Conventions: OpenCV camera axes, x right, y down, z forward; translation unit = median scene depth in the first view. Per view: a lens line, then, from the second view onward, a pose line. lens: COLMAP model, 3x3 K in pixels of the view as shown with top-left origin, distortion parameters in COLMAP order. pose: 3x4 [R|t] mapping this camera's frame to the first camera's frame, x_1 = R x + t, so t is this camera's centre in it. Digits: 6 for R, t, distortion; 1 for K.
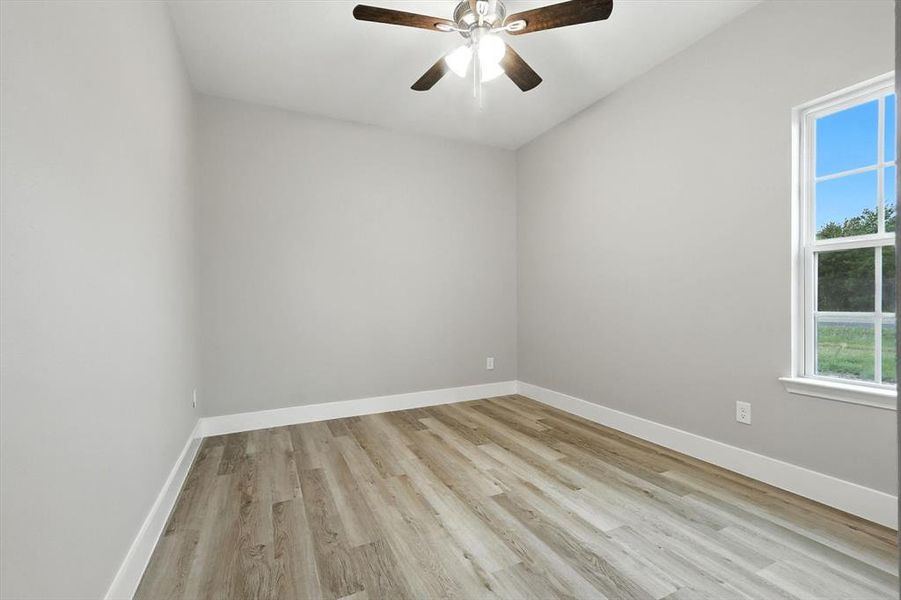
lens RADIAL K [[393.5, 0, 454.7], [0, 393.5, 301.2], [0, 0, 1]] dist [0.002602, -0.000093]
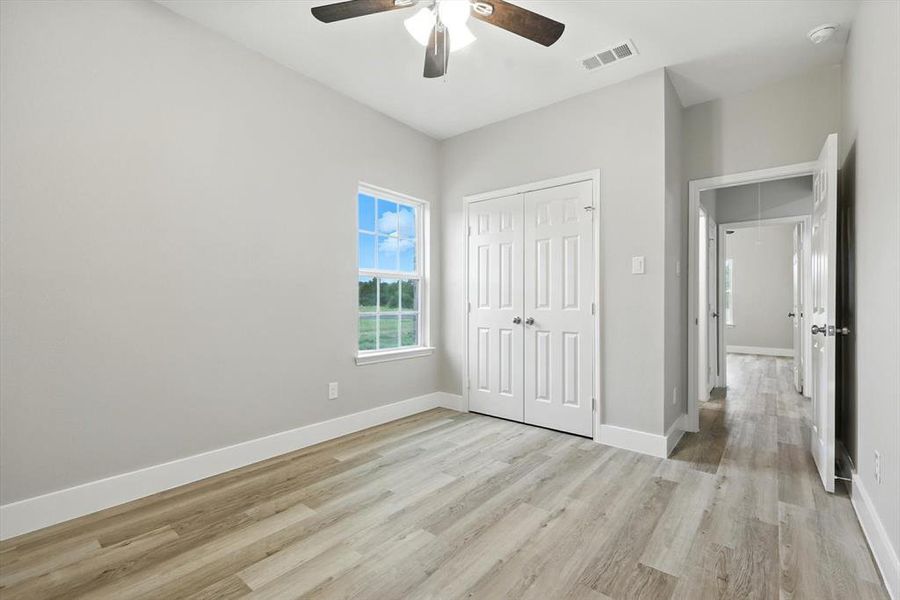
lens RADIAL K [[393.1, 0, 454.2], [0, 393.1, 301.2], [0, 0, 1]] dist [0.002602, -0.000093]
pose [[-0.415770, 0.011601, 0.909396, -0.657929], [0.004633, 0.999933, -0.010638, 0.000376], [-0.909458, -0.000210, -0.415796, 1.234352]]
